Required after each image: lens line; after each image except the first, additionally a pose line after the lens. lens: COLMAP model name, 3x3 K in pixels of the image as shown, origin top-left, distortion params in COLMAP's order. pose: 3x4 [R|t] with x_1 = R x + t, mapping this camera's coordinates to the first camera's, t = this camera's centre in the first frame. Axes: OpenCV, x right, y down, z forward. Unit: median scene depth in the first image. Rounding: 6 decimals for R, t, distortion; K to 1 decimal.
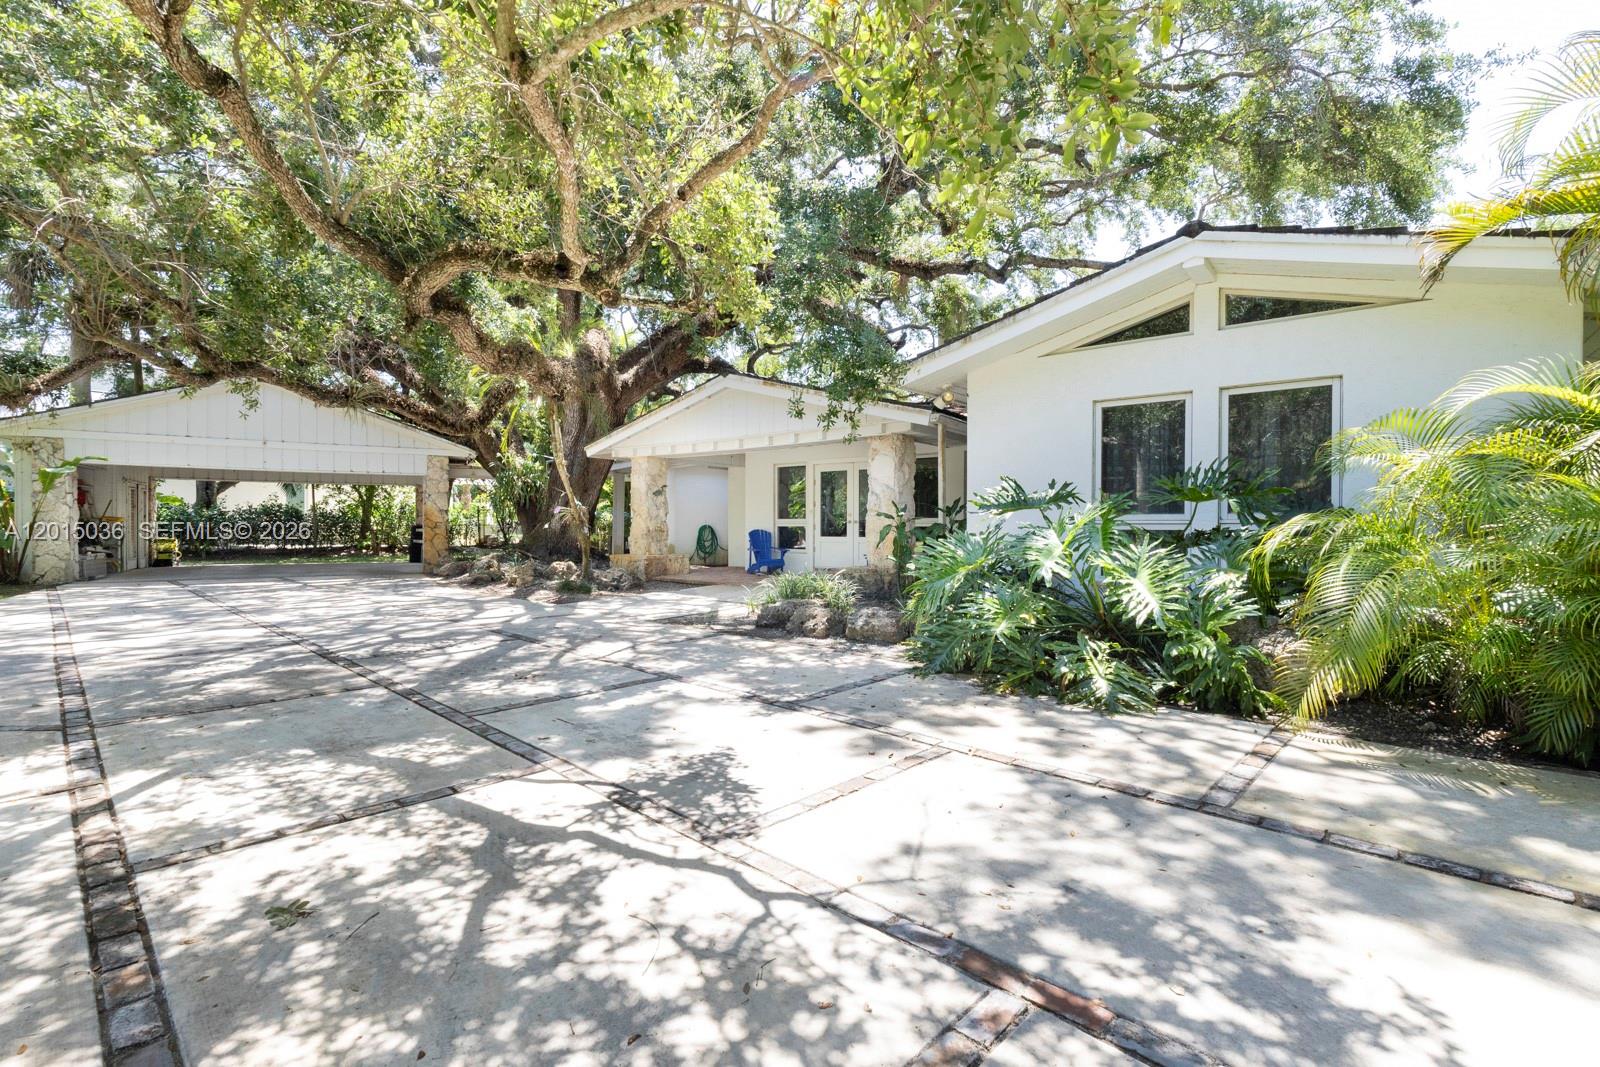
lens RADIAL K [[733.8, 0, 795.0], [0, 733.8, 528.5], [0, 0, 1]] dist [0.000913, -0.000150]
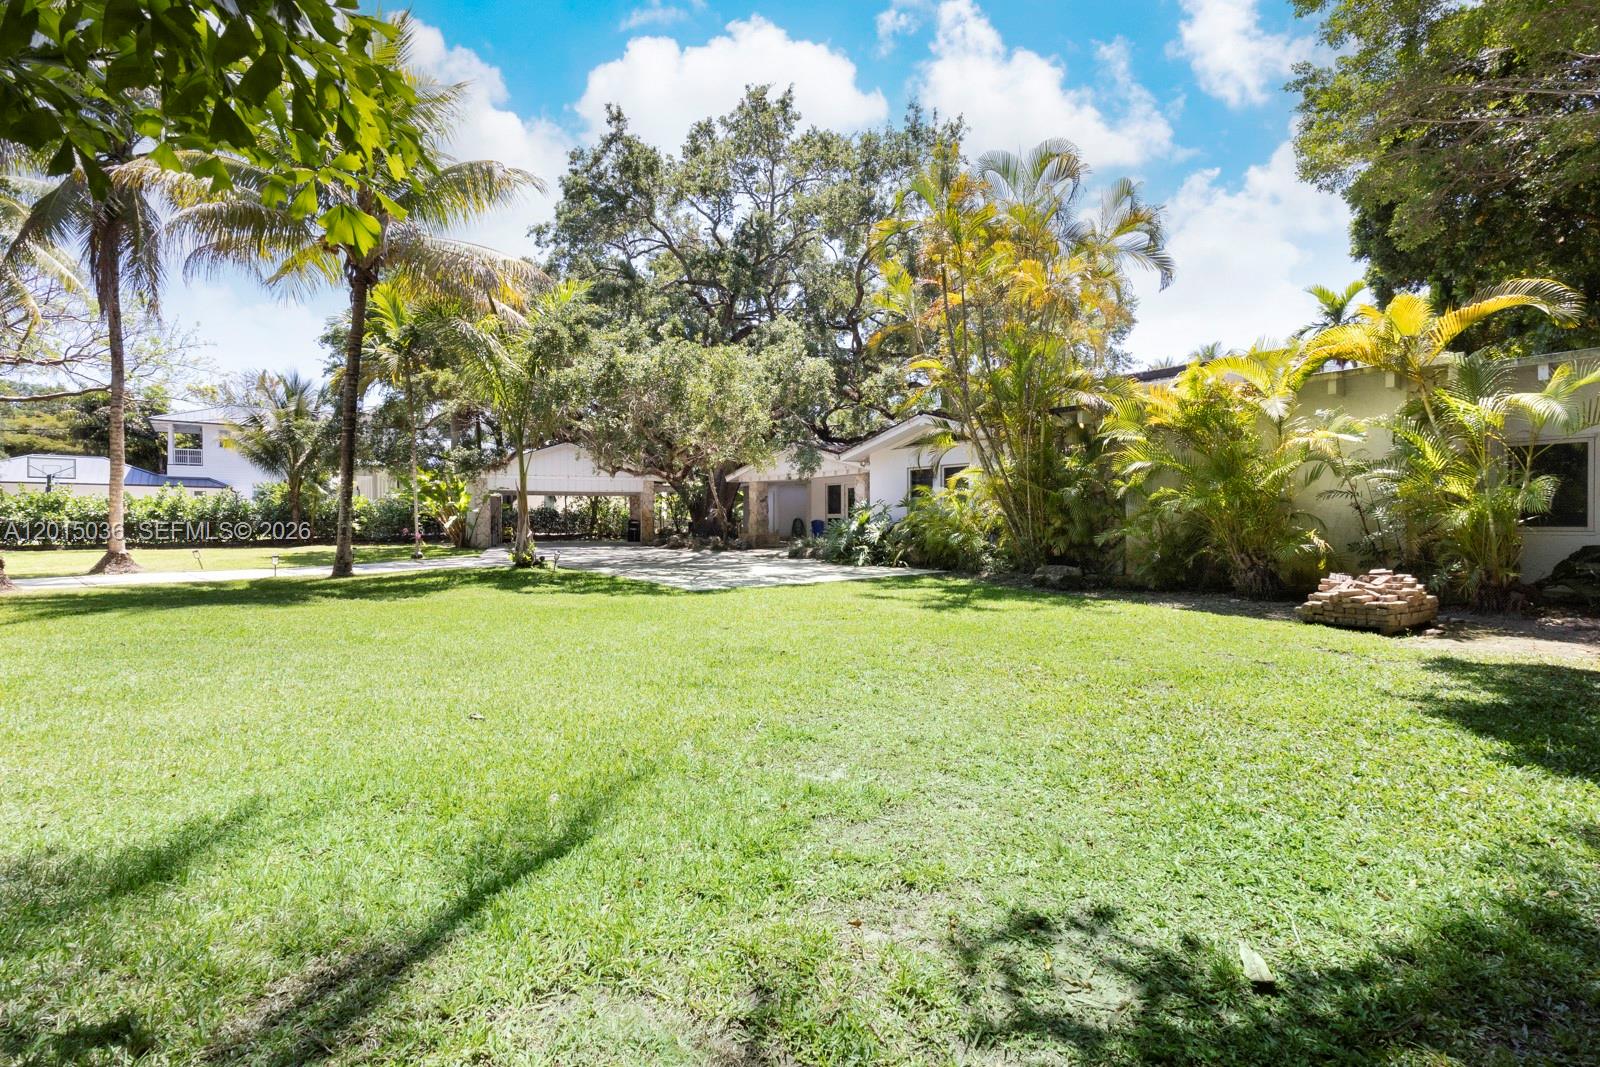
lens RADIAL K [[733.8, 0, 801.3], [0, 733.8, 527.4], [0, 0, 1]] dist [0.000913, -0.000150]
pose [[0.982303, -0.005071, -0.187228, 0.233507], [0.005774, 0.999978, 0.003211, 0.013402], [0.187208, -0.004235, 0.982311, -0.739166]]
